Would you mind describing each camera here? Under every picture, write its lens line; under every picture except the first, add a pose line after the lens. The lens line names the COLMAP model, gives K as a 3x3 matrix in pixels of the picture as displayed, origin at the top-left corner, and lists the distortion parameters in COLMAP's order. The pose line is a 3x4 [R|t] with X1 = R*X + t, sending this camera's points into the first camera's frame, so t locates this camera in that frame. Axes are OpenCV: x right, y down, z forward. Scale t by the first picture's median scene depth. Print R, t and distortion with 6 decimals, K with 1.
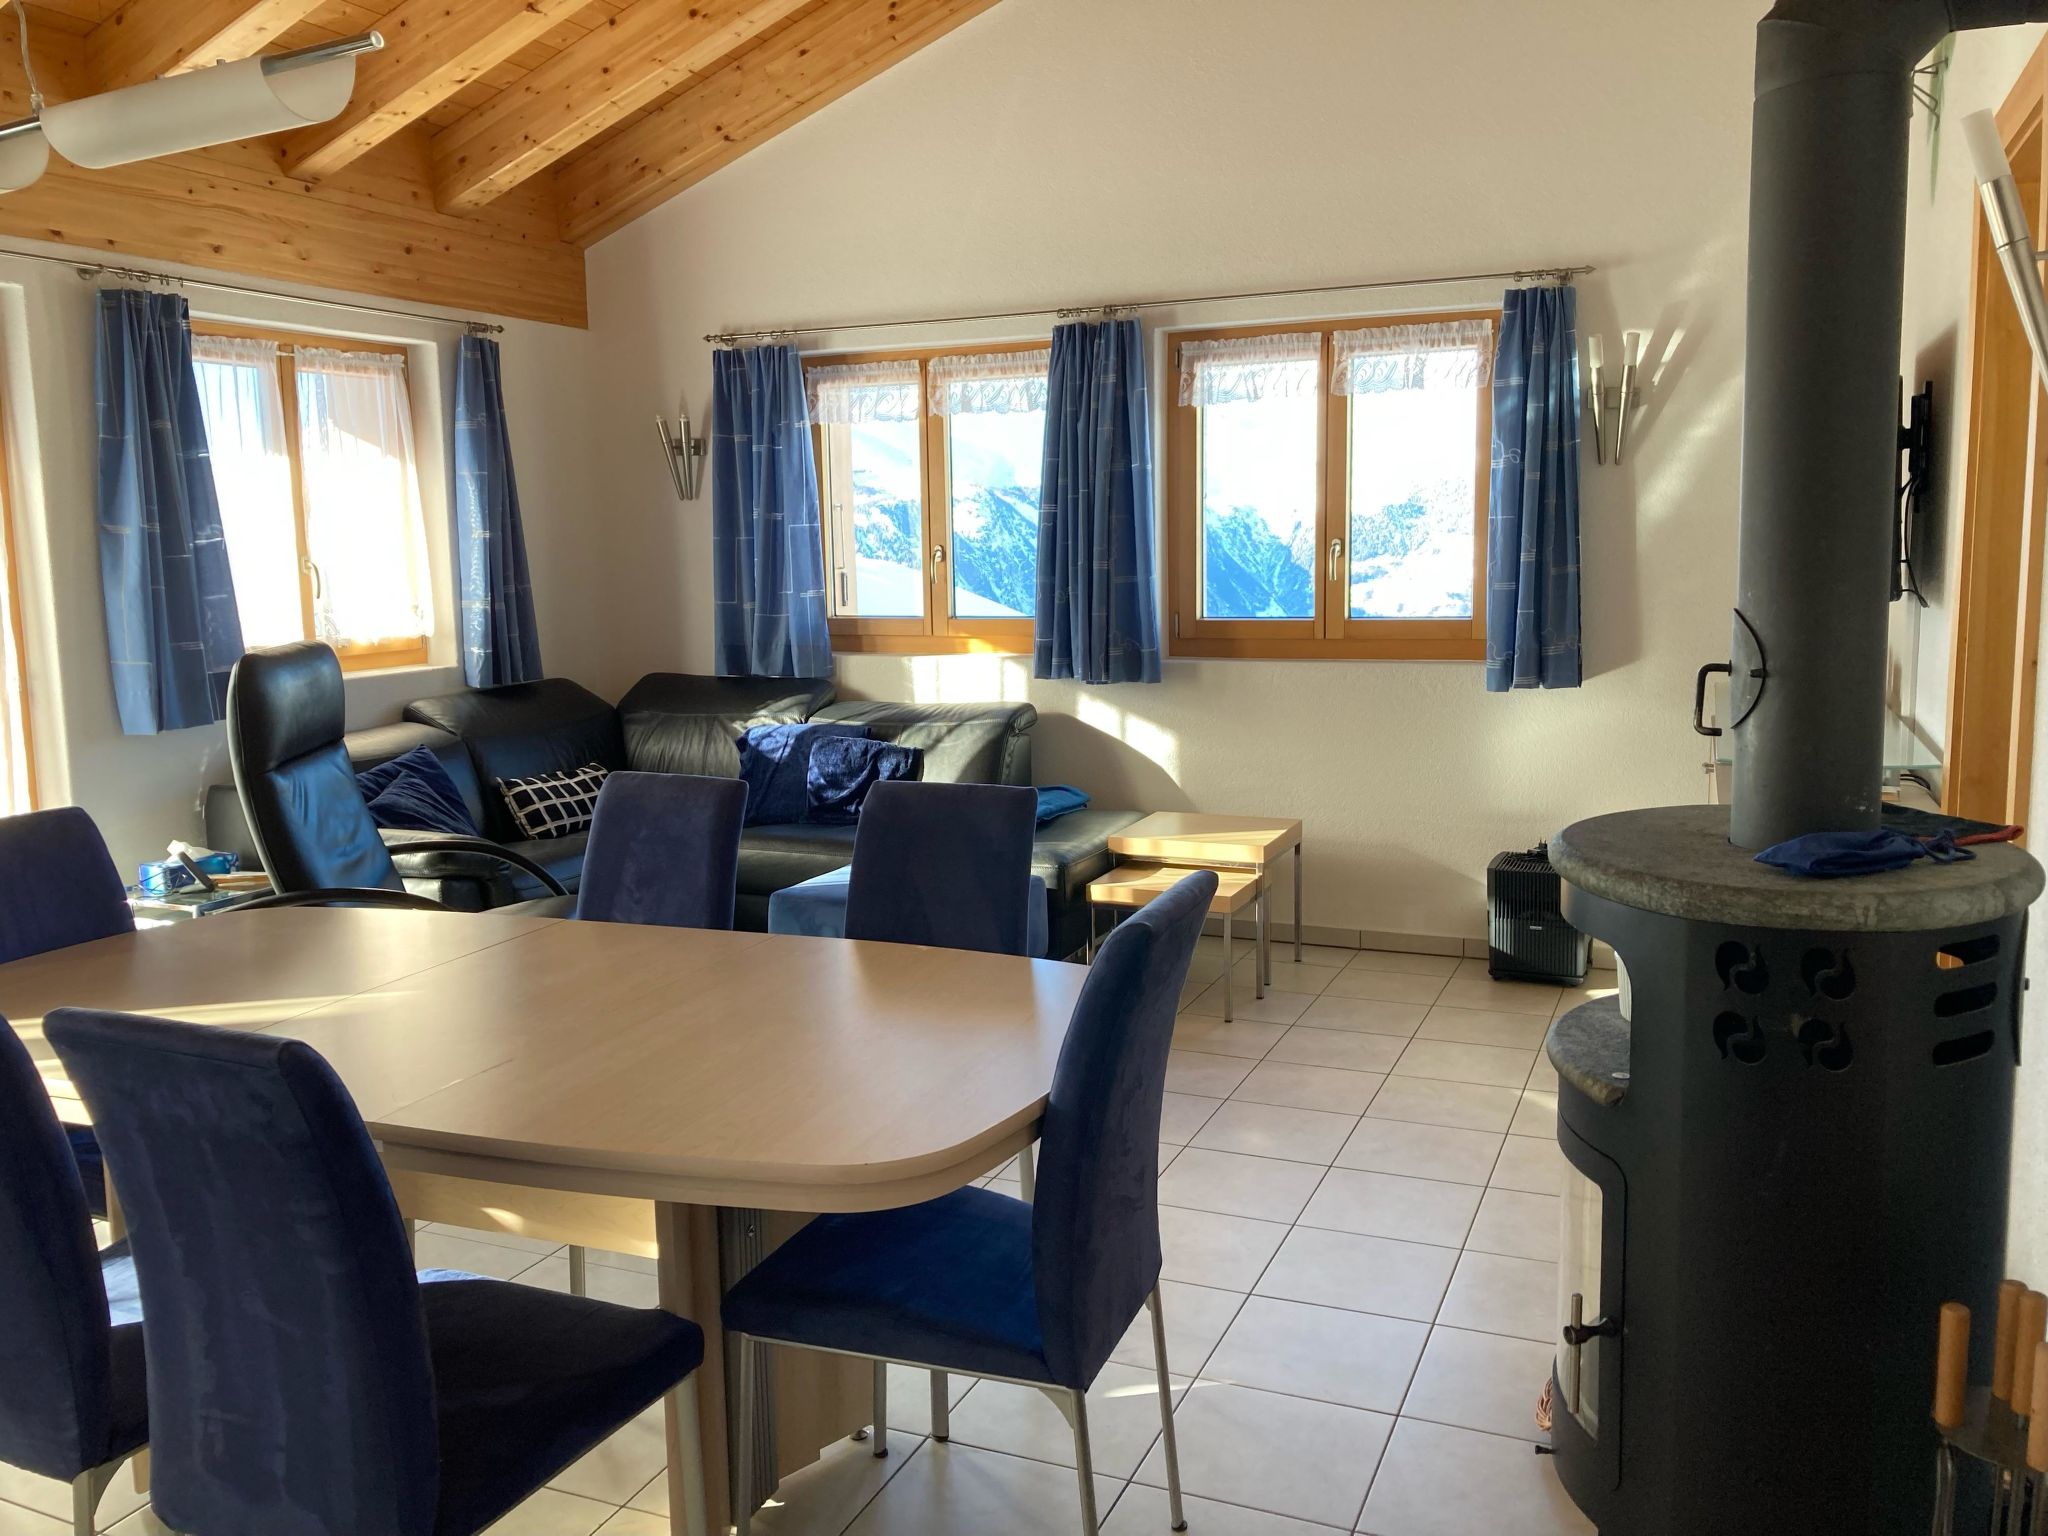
lens RADIAL K [[1681.3, 0, 1023.0], [0, 1681.3, 749.3], [0, 0, 1]] dist [0.065728, -0.068031]
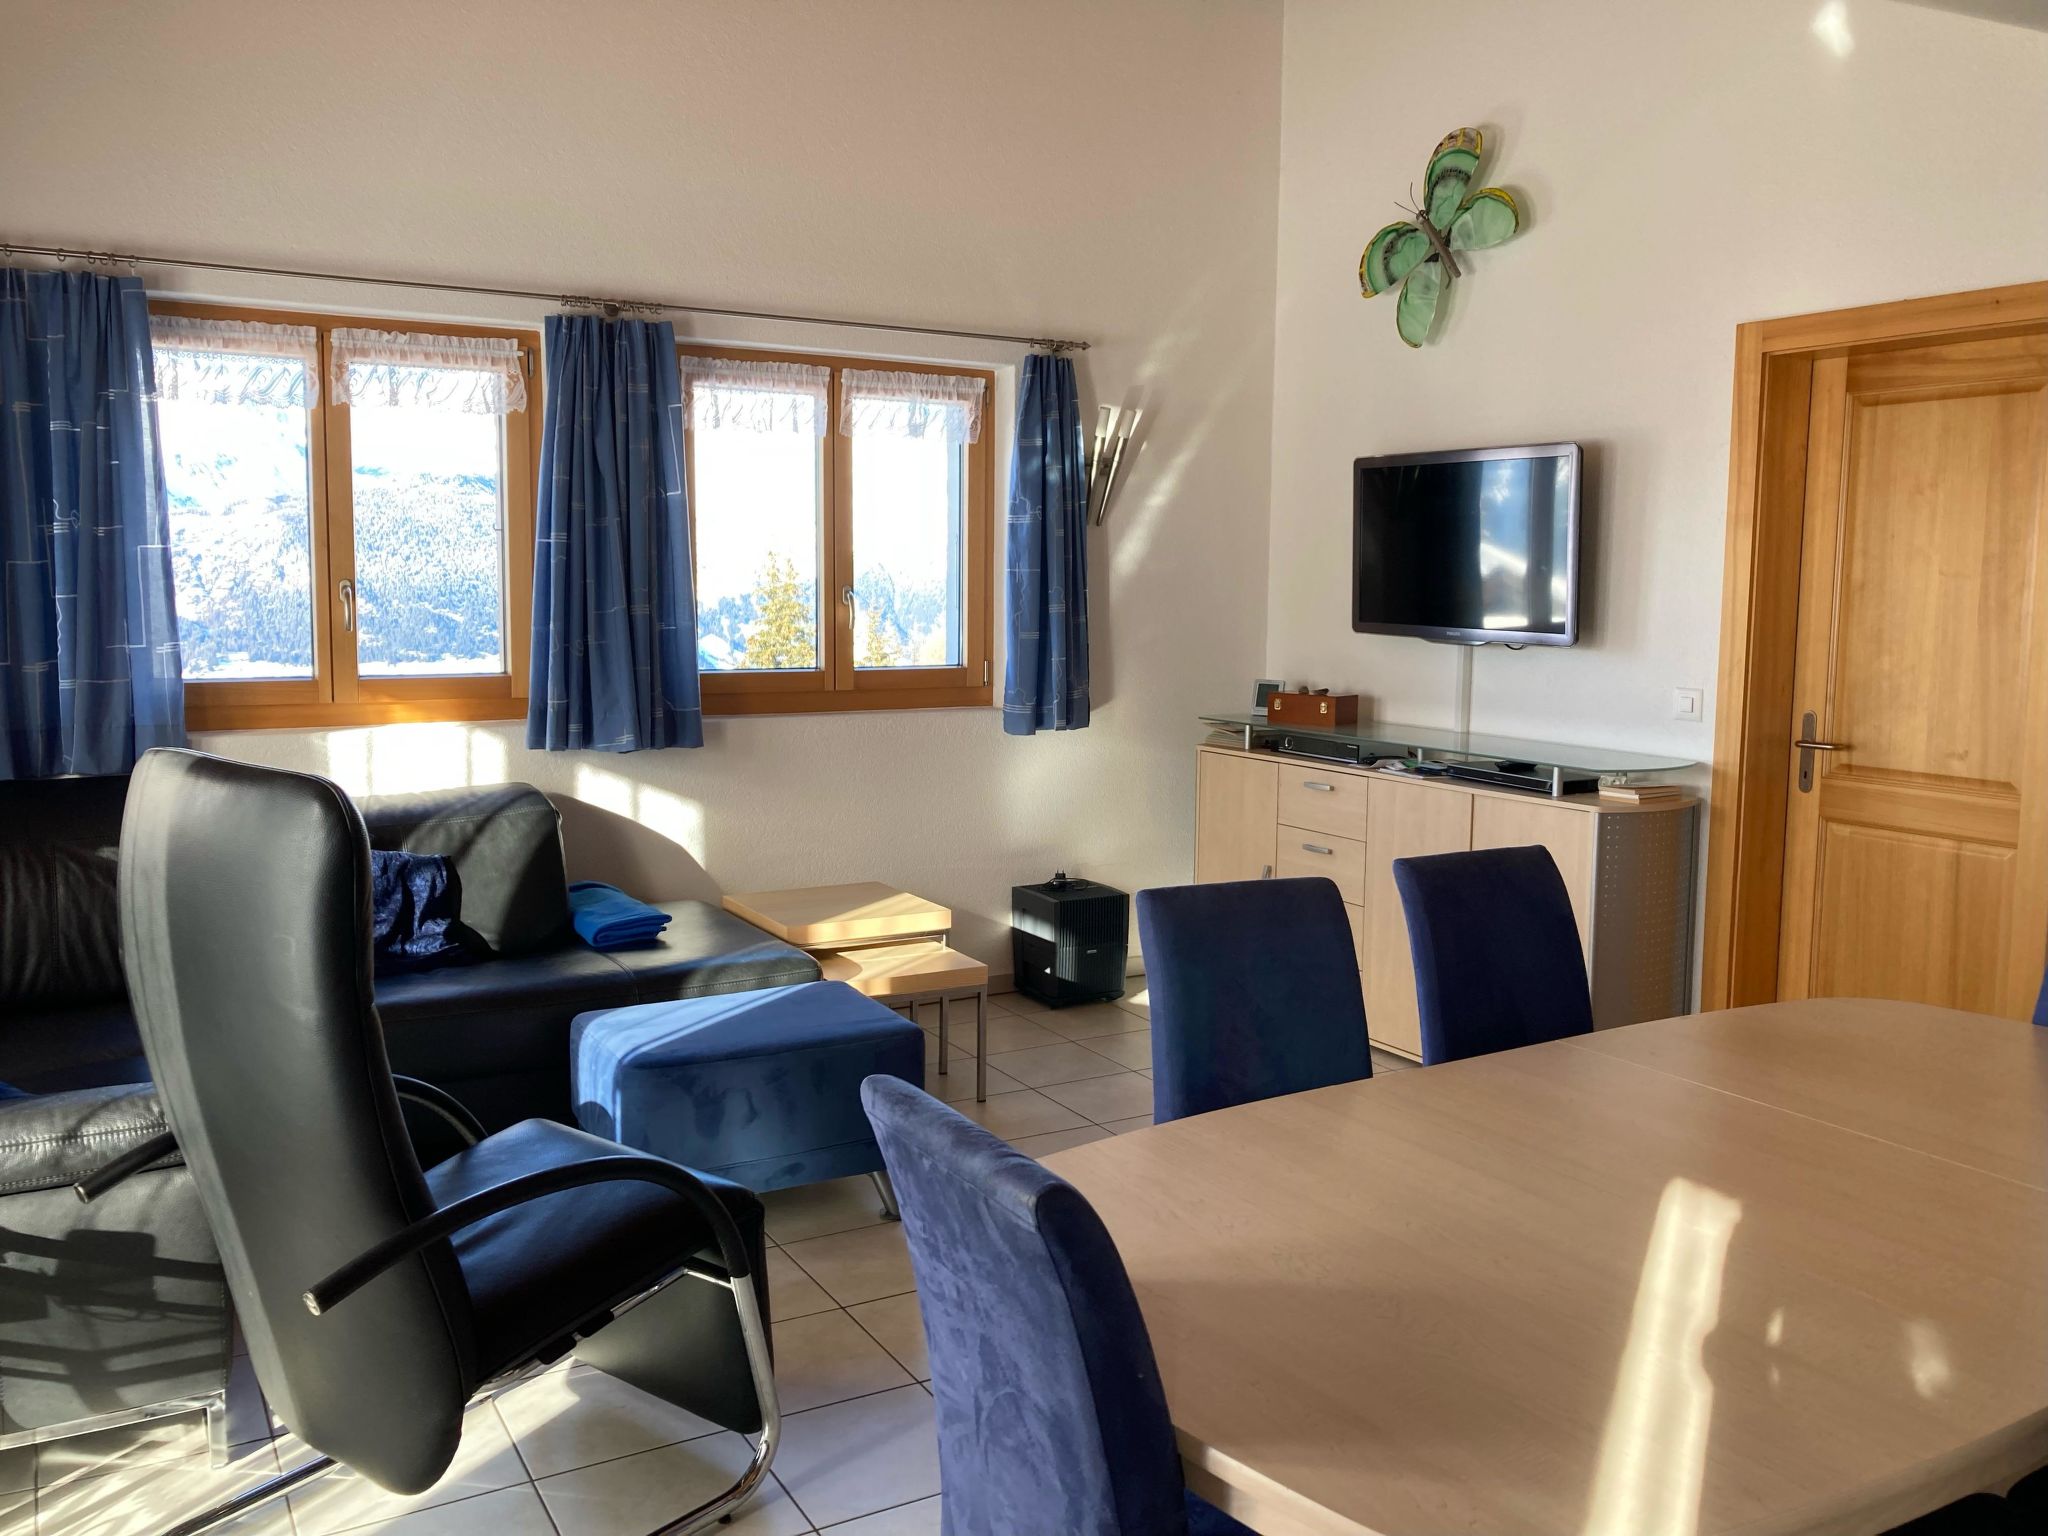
lens RADIAL K [[1681.3, 0, 1016.0], [0, 1681.3, 752.4], [0, 0, 1]] dist [0.065728, -0.068031]
pose [[0.596975, -0.065661, 0.799568, -0.520243], [0.074967, 0.996850, 0.025891, -0.047832], [-0.798749, 0.044485, 0.600017, 0.353845]]
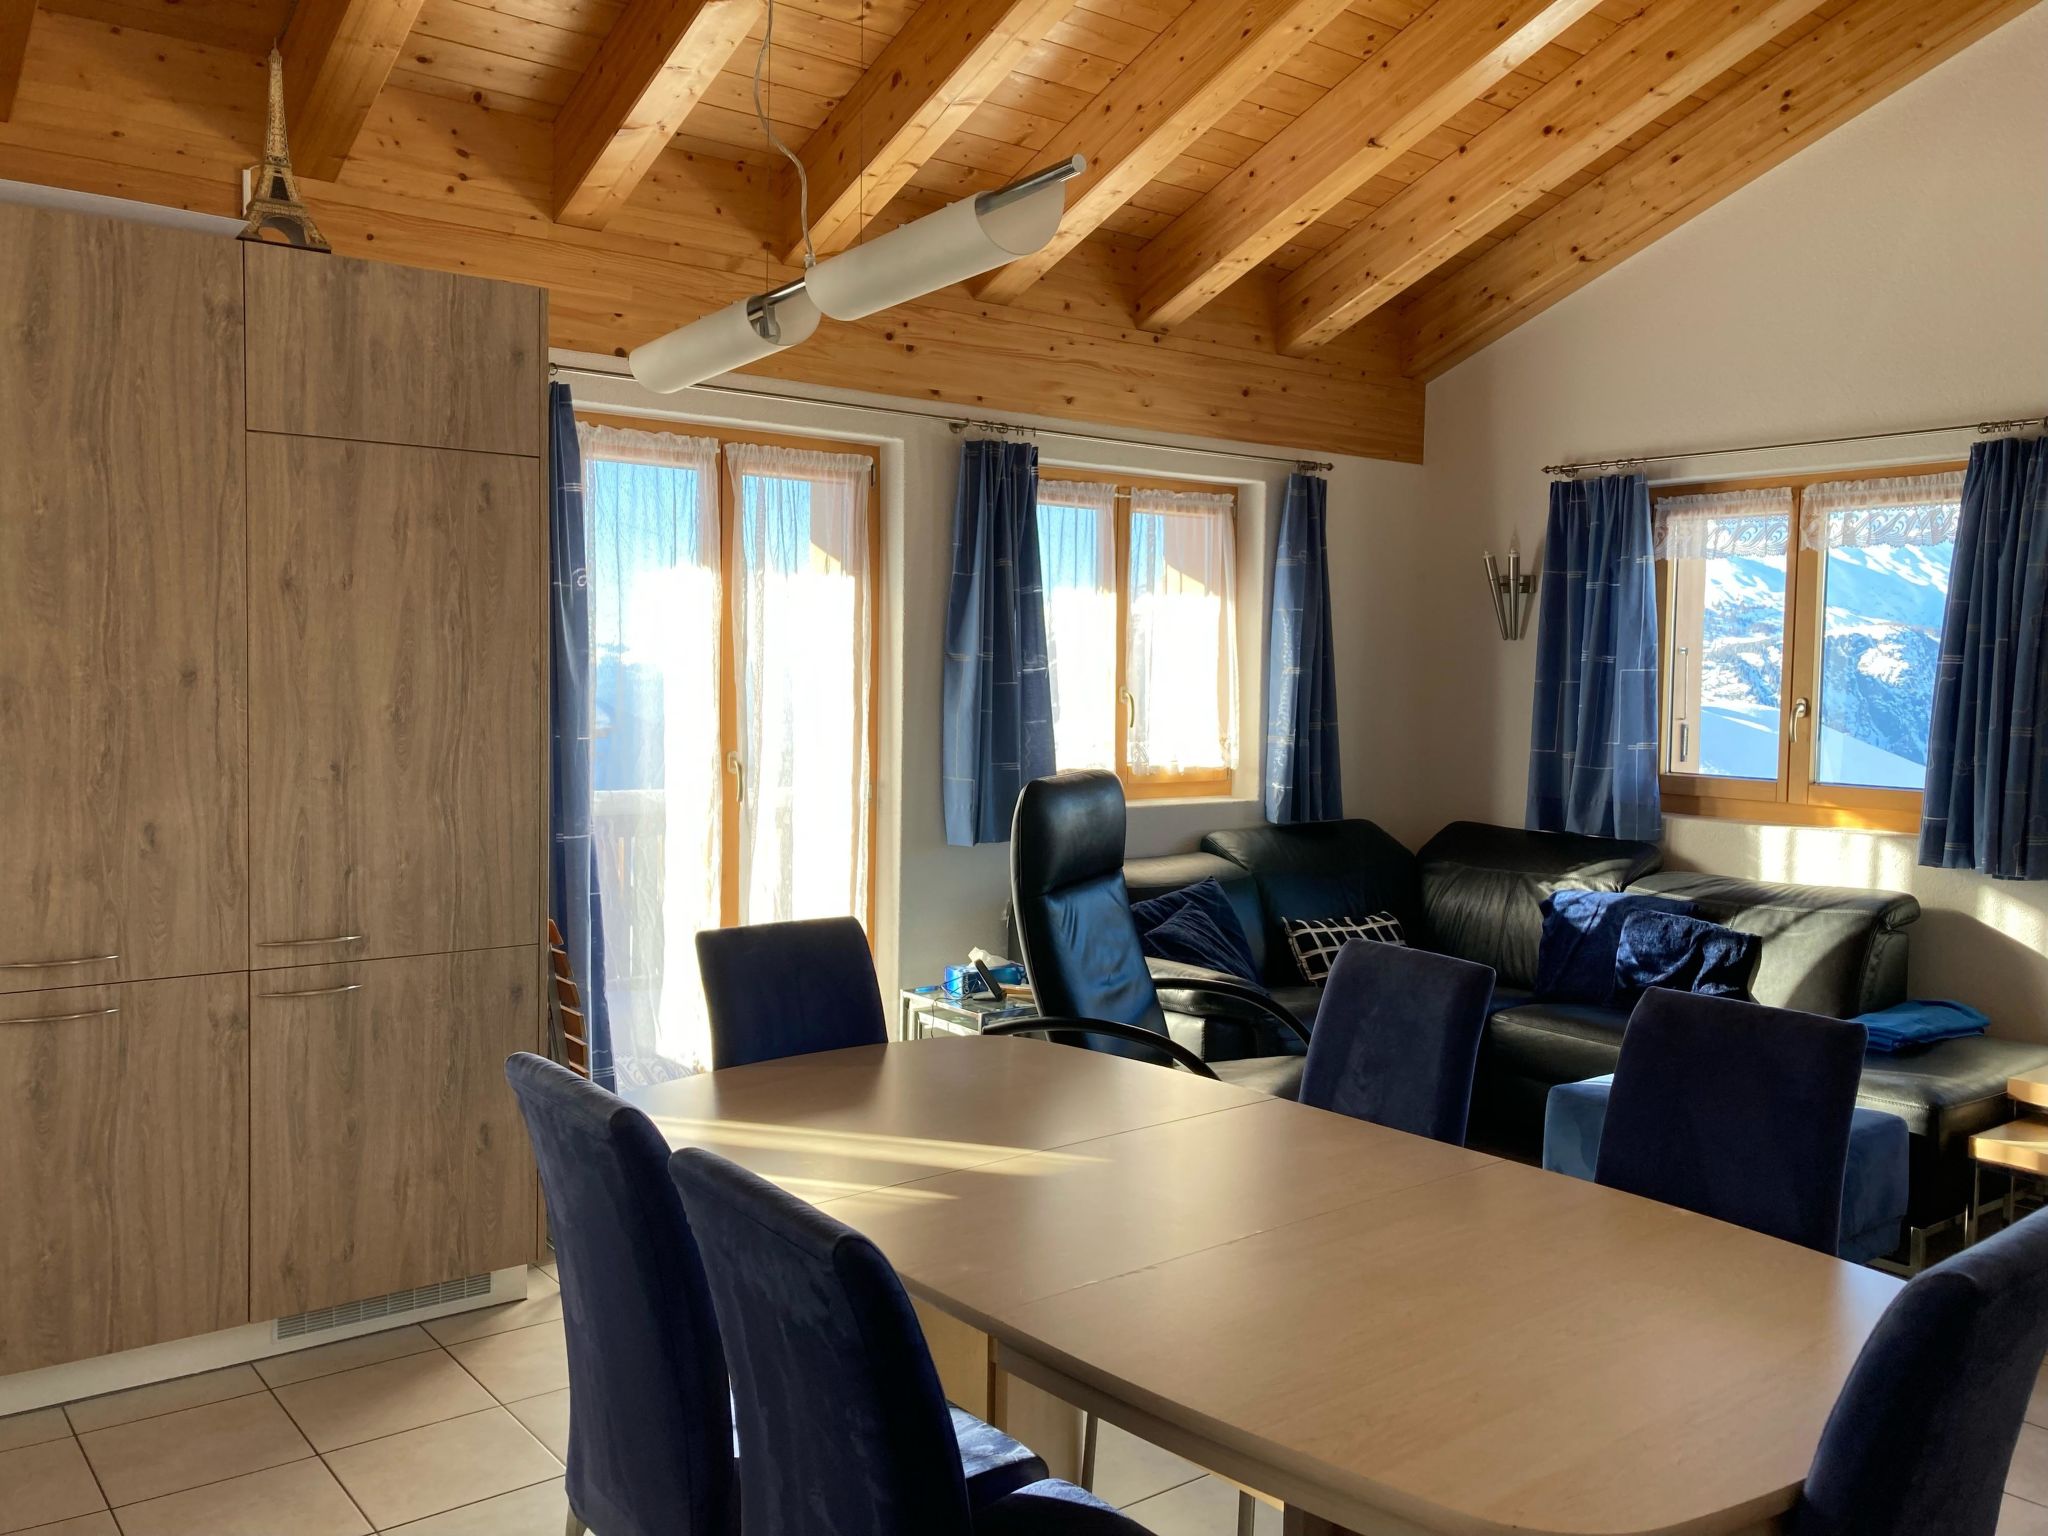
lens RADIAL K [[1681.3, 0, 1037.8], [0, 1681.3, 742.4], [0, 0, 1]] dist [0.065728, -0.068031]
pose [[0.878596, 0.056523, -0.474208, 0.021007], [-0.094932, 0.993826, -0.057428, -0.014167], [0.468034, 0.095473, 0.878538, 0.067841]]
